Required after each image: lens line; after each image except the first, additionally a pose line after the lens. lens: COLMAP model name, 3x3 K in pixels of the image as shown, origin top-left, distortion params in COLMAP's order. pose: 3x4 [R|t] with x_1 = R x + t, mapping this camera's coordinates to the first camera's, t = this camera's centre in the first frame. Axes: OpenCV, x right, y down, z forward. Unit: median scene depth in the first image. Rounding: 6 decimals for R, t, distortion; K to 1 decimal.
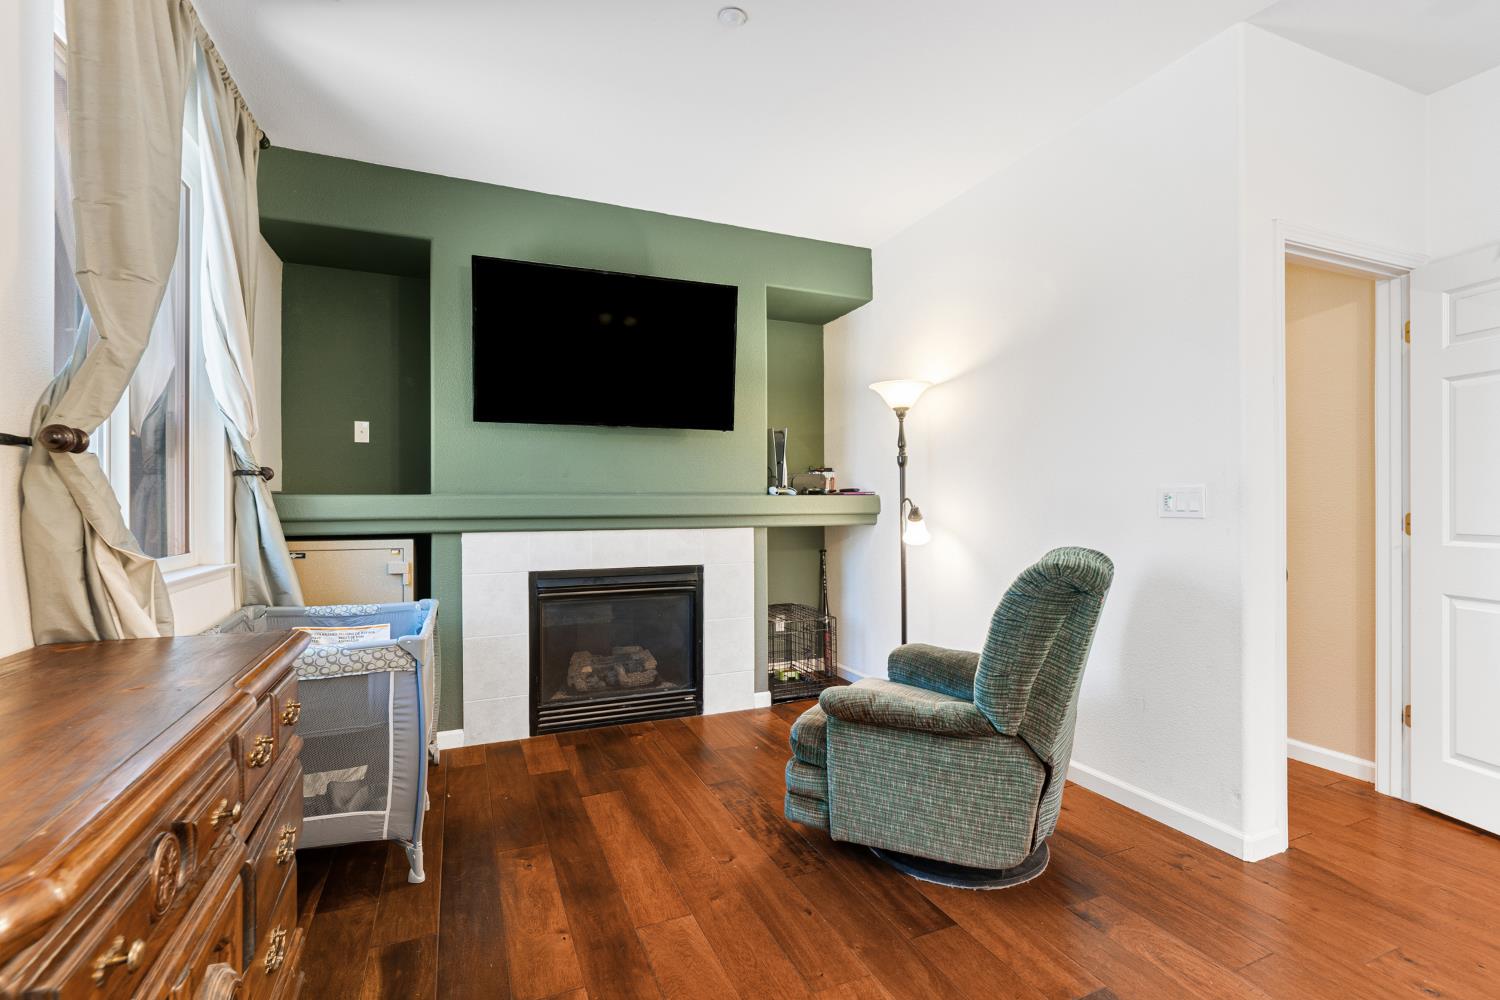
lens RADIAL K [[683.7, 0, 745.5], [0, 683.7, 492.2], [0, 0, 1]] dist [-0.002961, 0.000608]
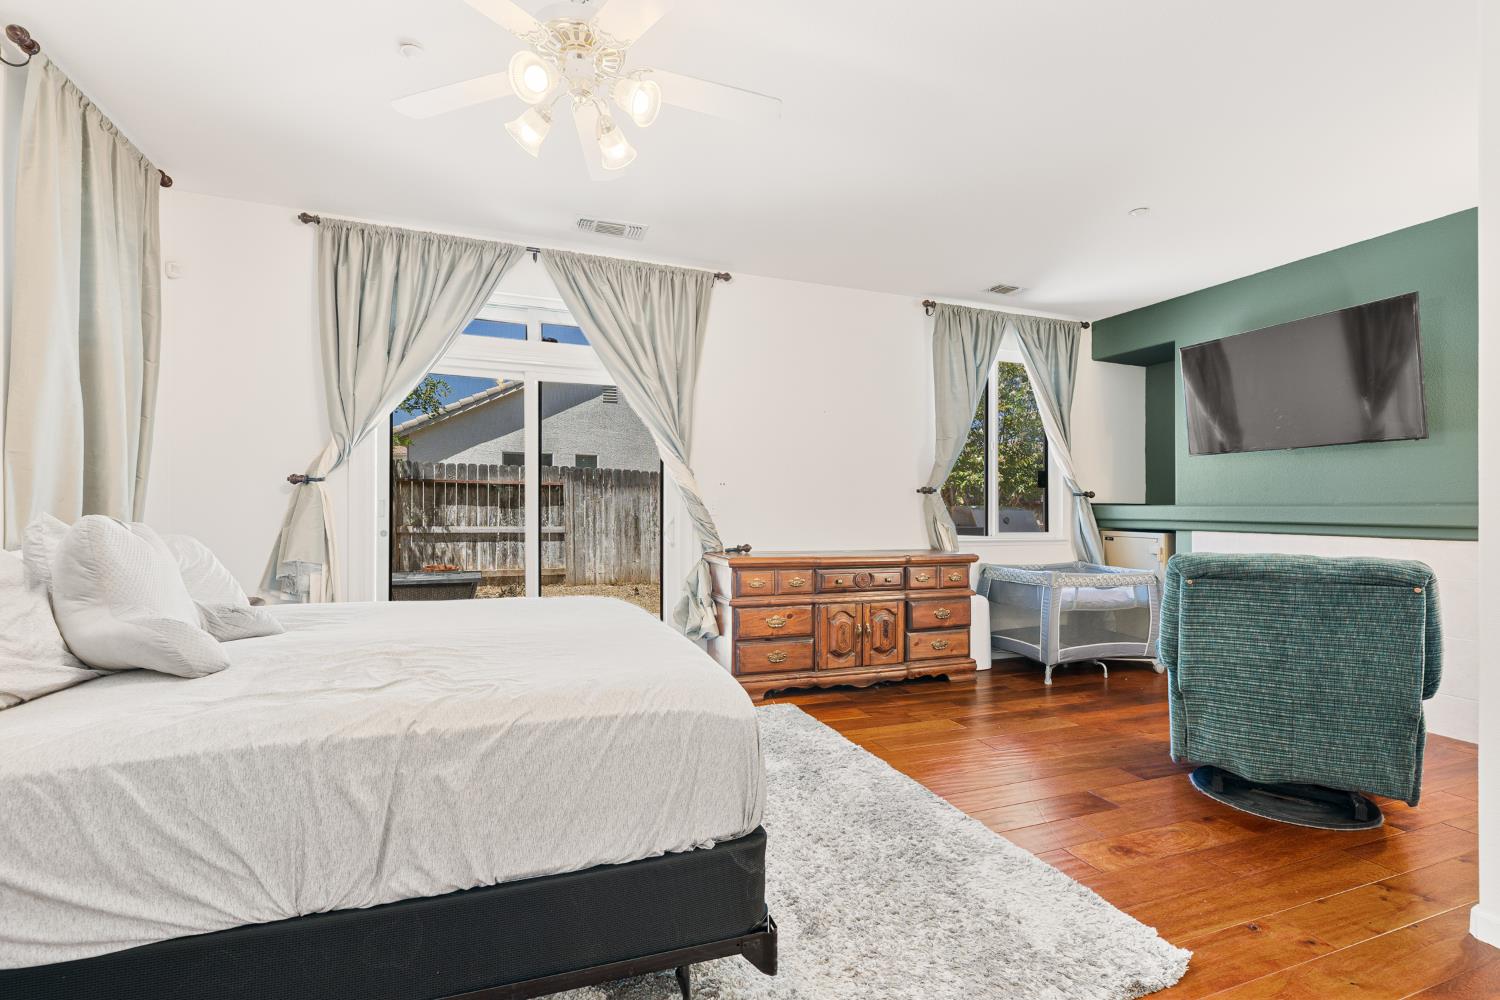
lens RADIAL K [[683.7, 0, 745.5], [0, 683.7, 492.2], [0, 0, 1]] dist [-0.002961, 0.000608]
pose [[-0.039989, -0.018790, -0.999023, 1.784733], [0.008896, 0.999777, -0.019161, -0.007795], [0.999161, -0.009654, -0.039813, 0.136285]]
